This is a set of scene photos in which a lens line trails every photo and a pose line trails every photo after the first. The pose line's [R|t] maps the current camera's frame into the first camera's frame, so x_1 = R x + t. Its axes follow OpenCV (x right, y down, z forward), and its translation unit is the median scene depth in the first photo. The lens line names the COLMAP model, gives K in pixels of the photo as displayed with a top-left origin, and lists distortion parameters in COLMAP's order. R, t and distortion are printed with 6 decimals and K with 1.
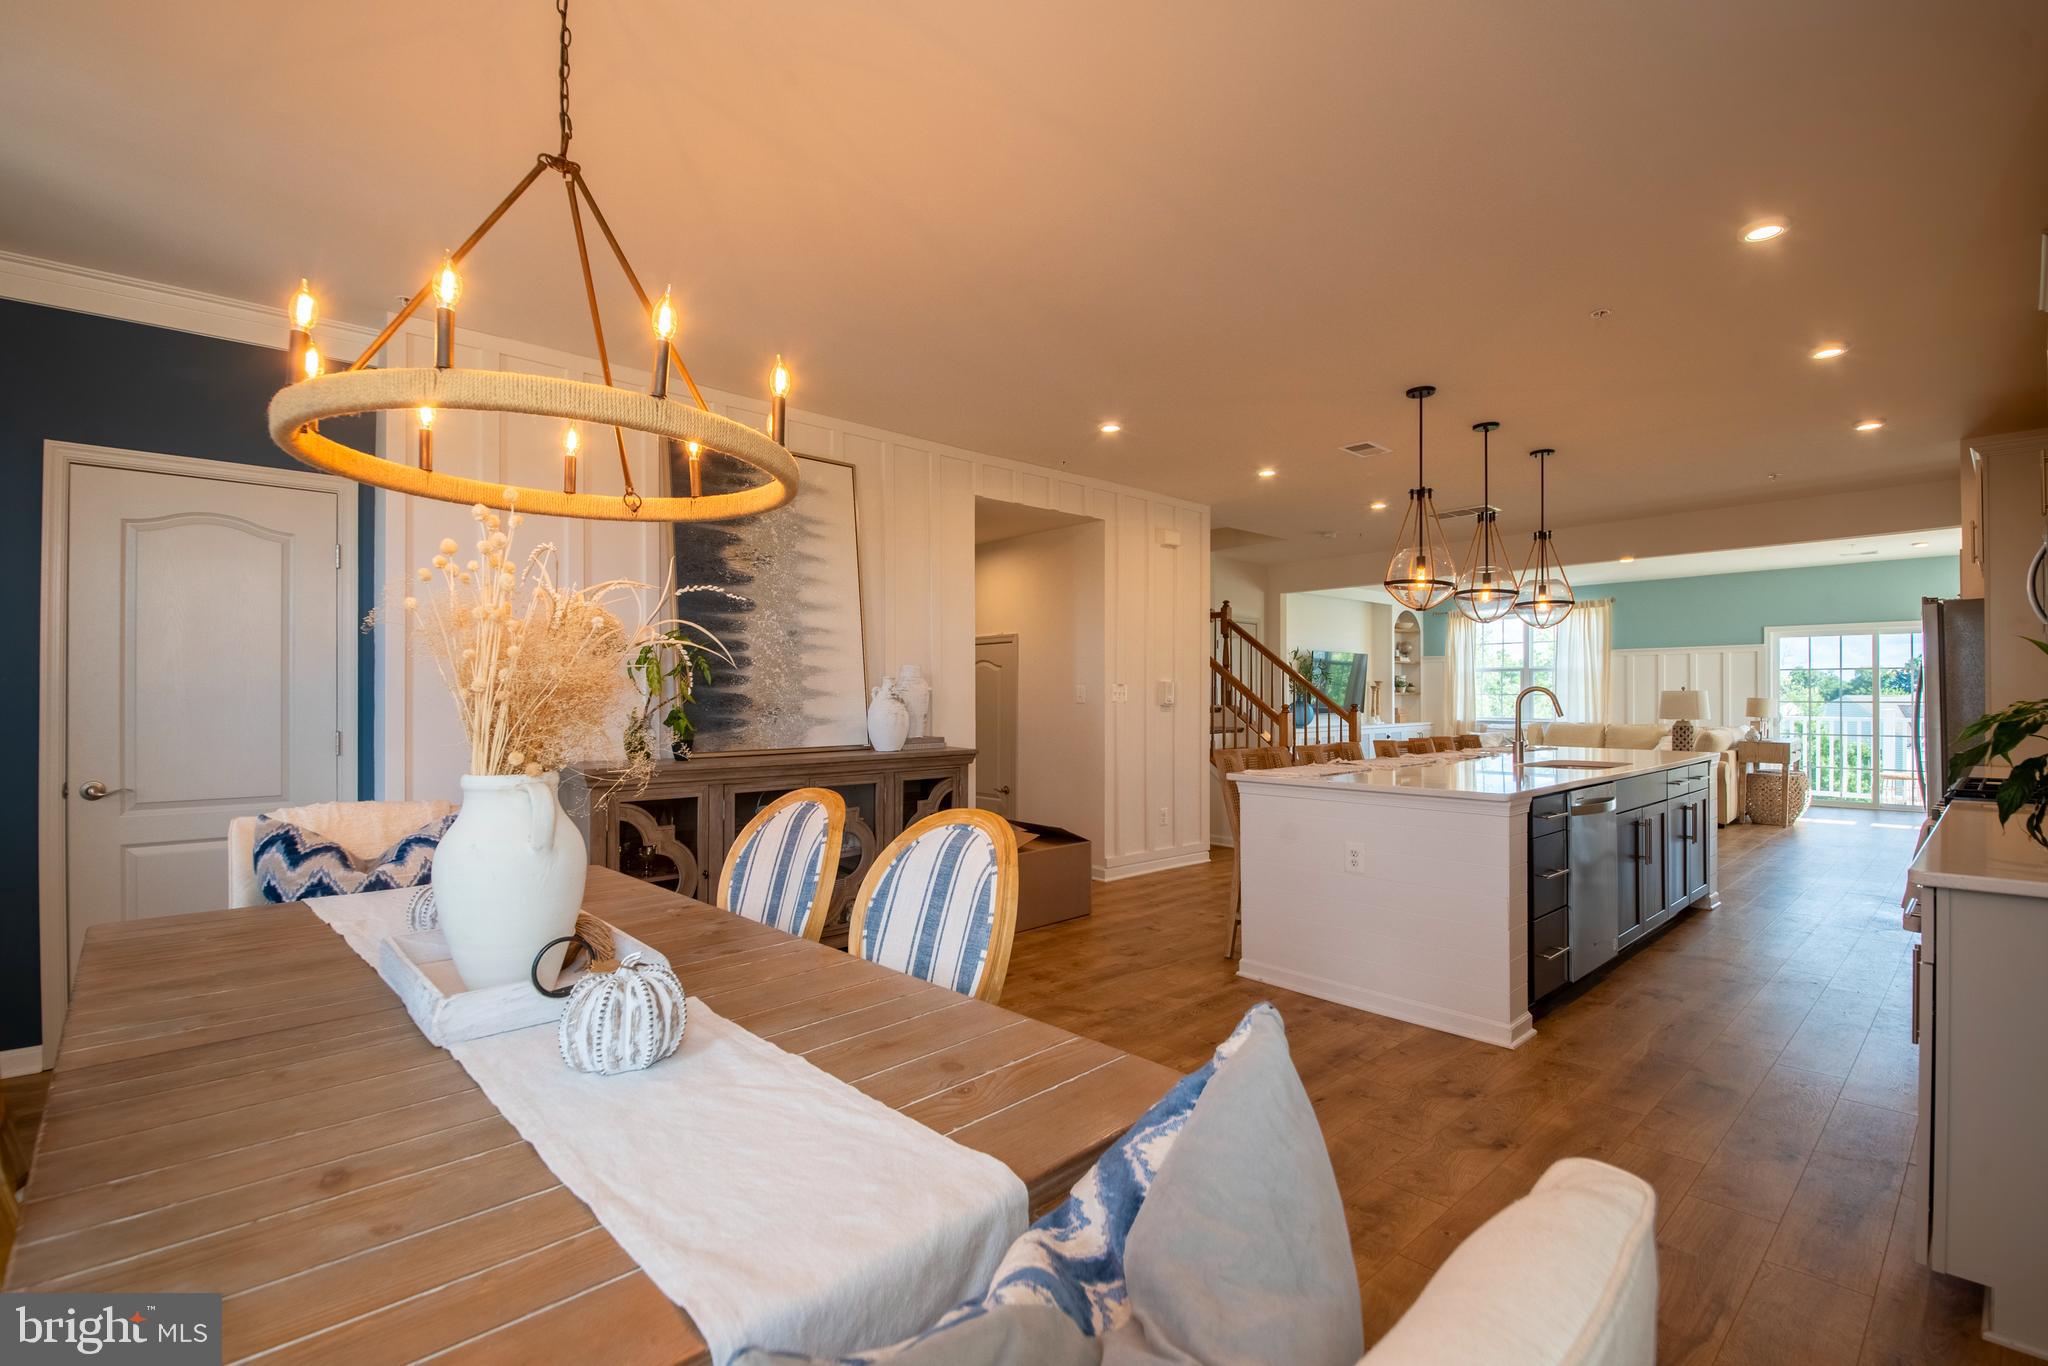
lens RADIAL K [[926.1, 0, 1017.3], [0, 926.1, 686.2], [0, 0, 1]] dist [0.013927, -0.002096]
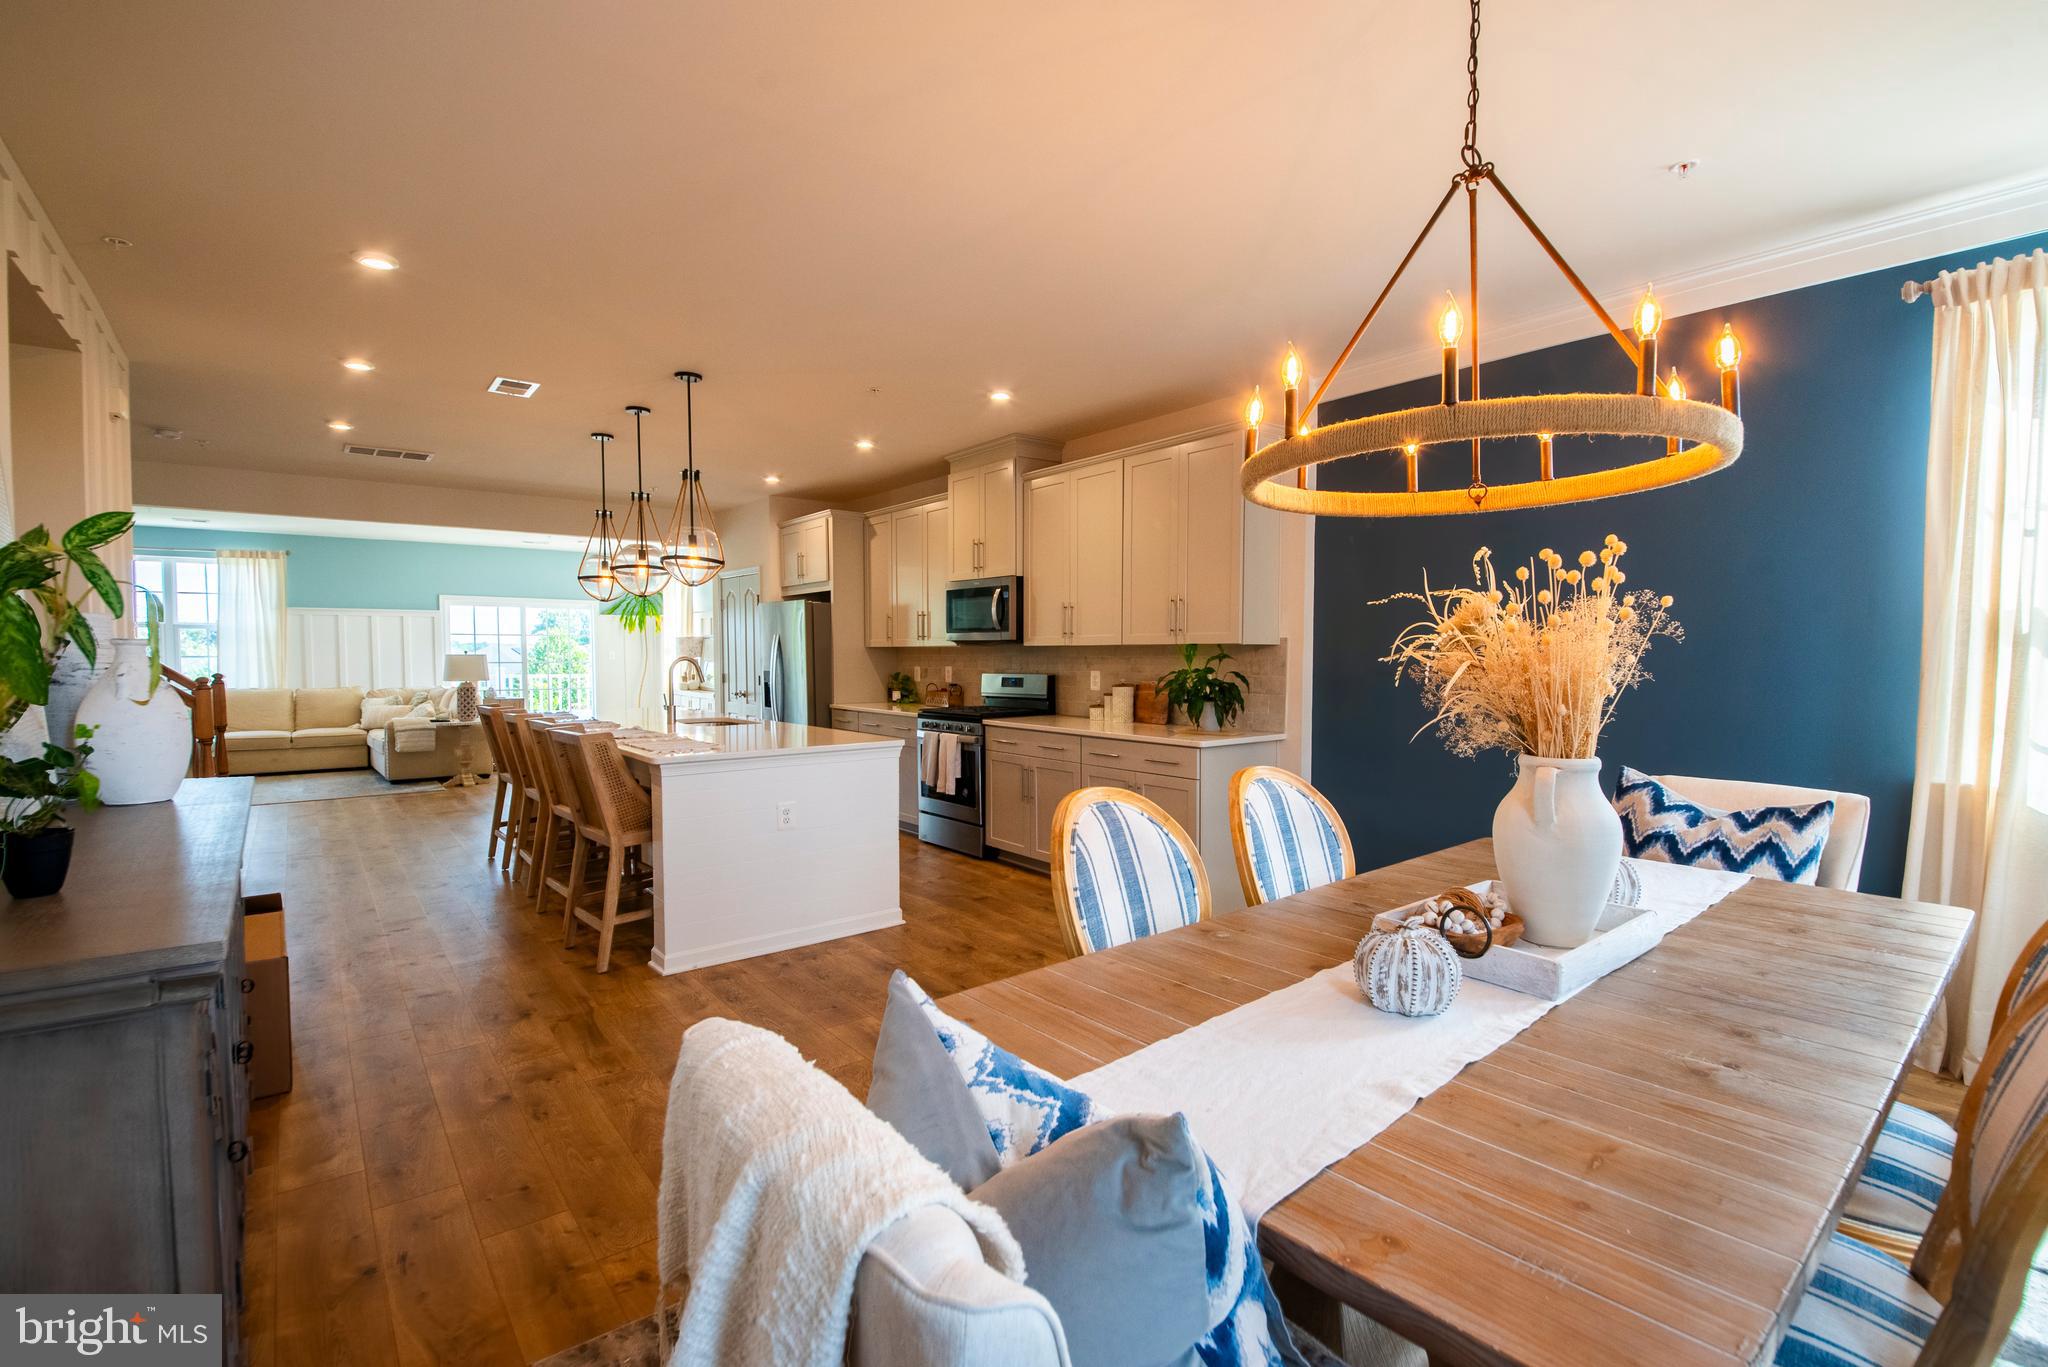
lens RADIAL K [[926.1, 0, 1022.0], [0, 926.1, 691.3], [0, 0, 1]] dist [0.013927, -0.002096]
pose [[0.056522, -0.042010, 0.997517, -0.609914], [-0.012331, 0.999009, 0.042771, -0.011948], [-0.998325, -0.014718, 0.055948, 0.561007]]
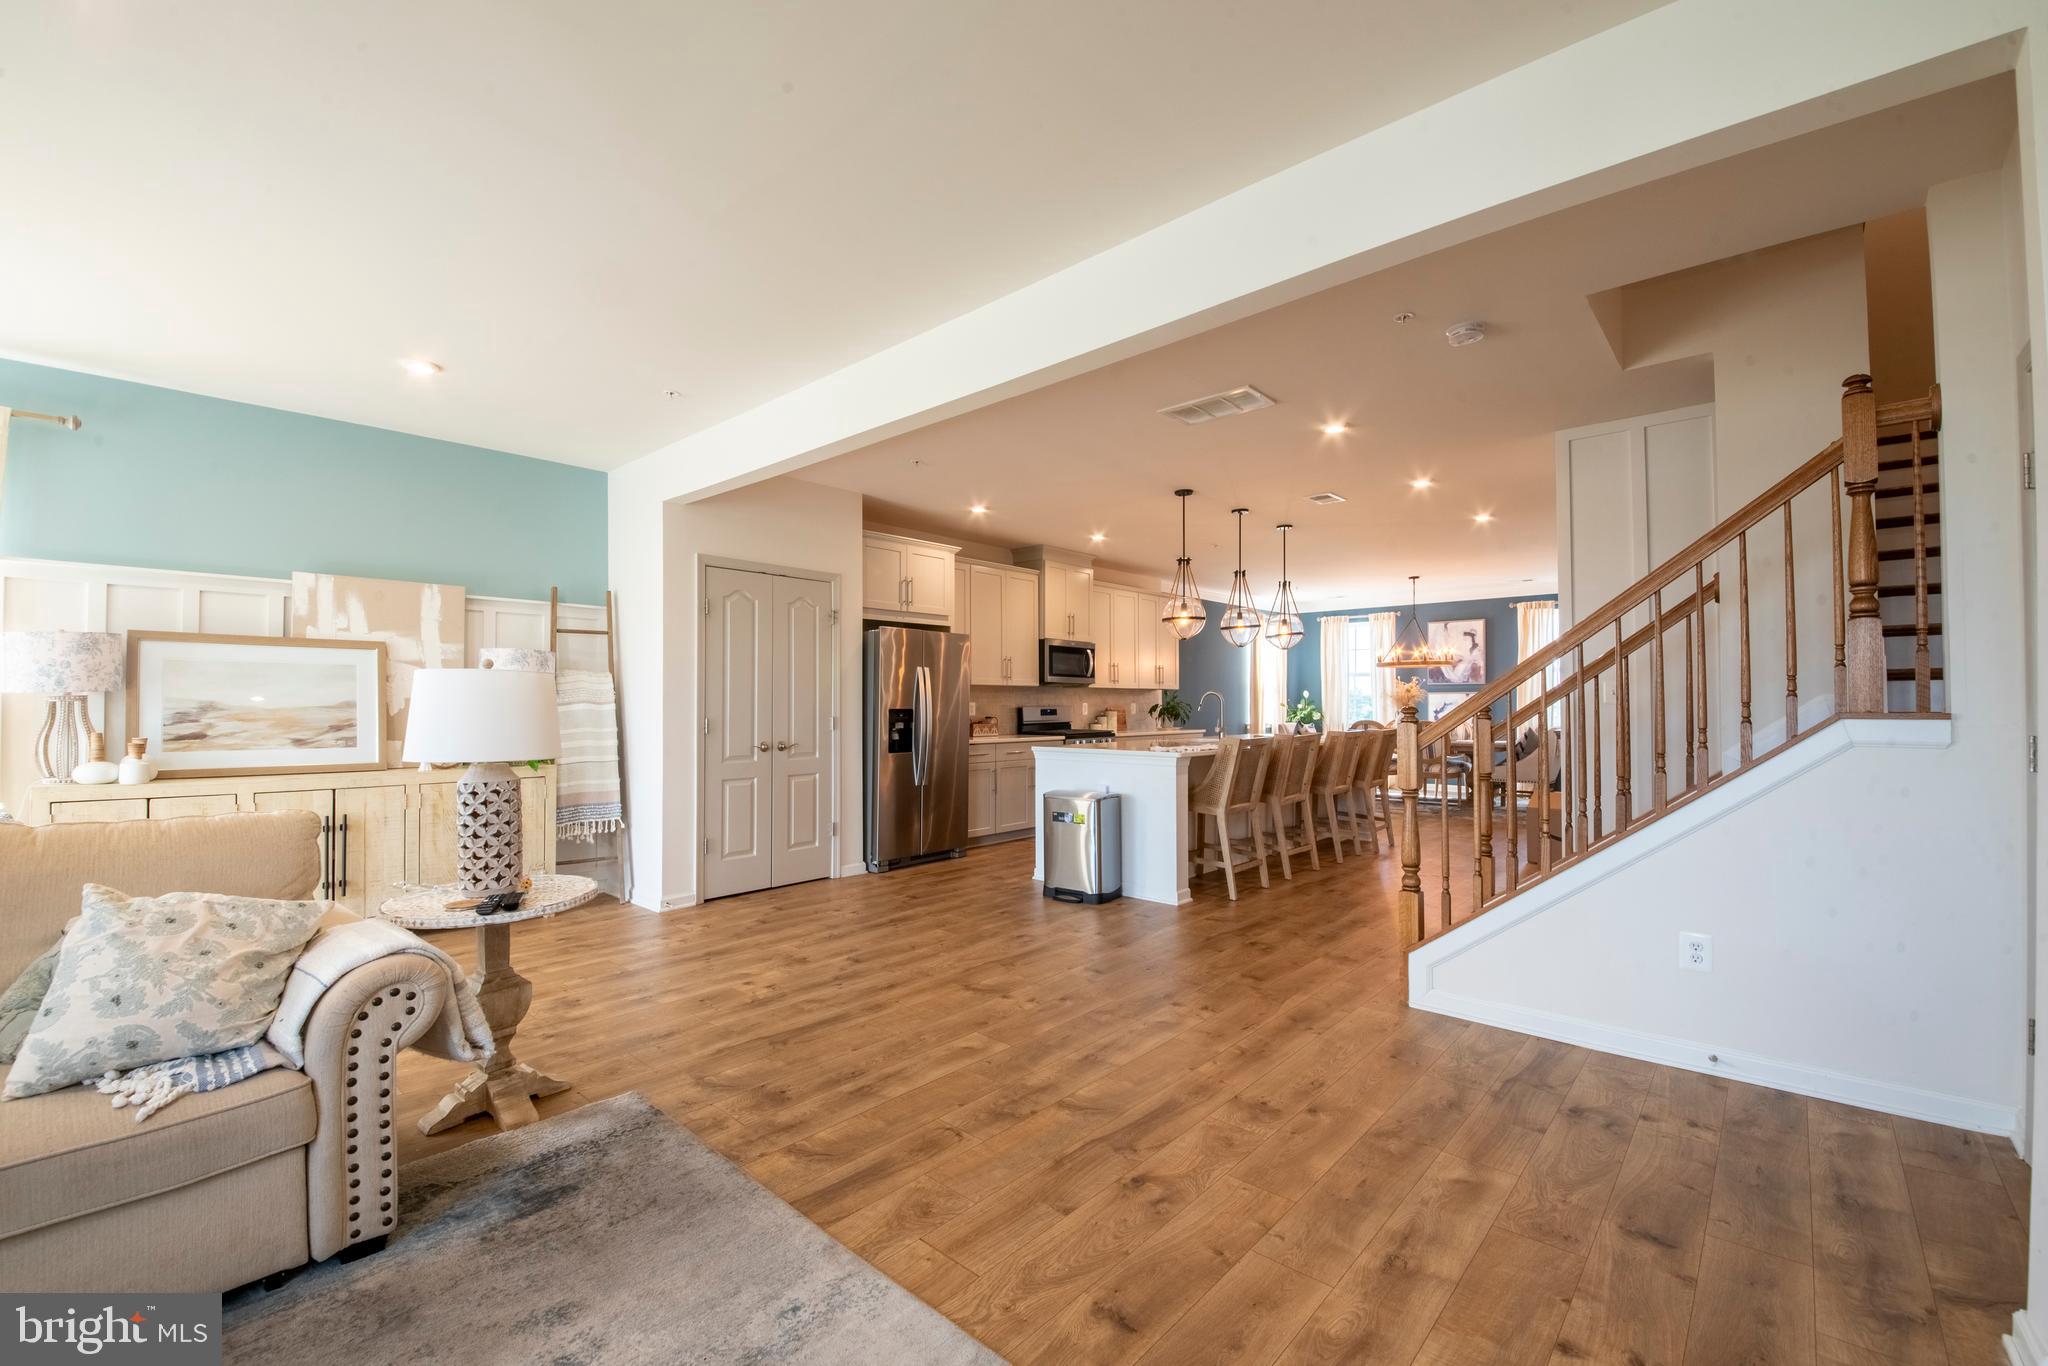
lens RADIAL K [[838.8, 0, 1021.8], [0, 838.8, 686.0], [0, 0, 1]] dist [-0.000578, -0.010859]
pose [[-0.994188, -0.004096, -0.107579, 1.024557], [-0.000667, 0.999491, -0.031886, 0.035103], [0.107655, -0.031629, -0.993685, 2.435087]]
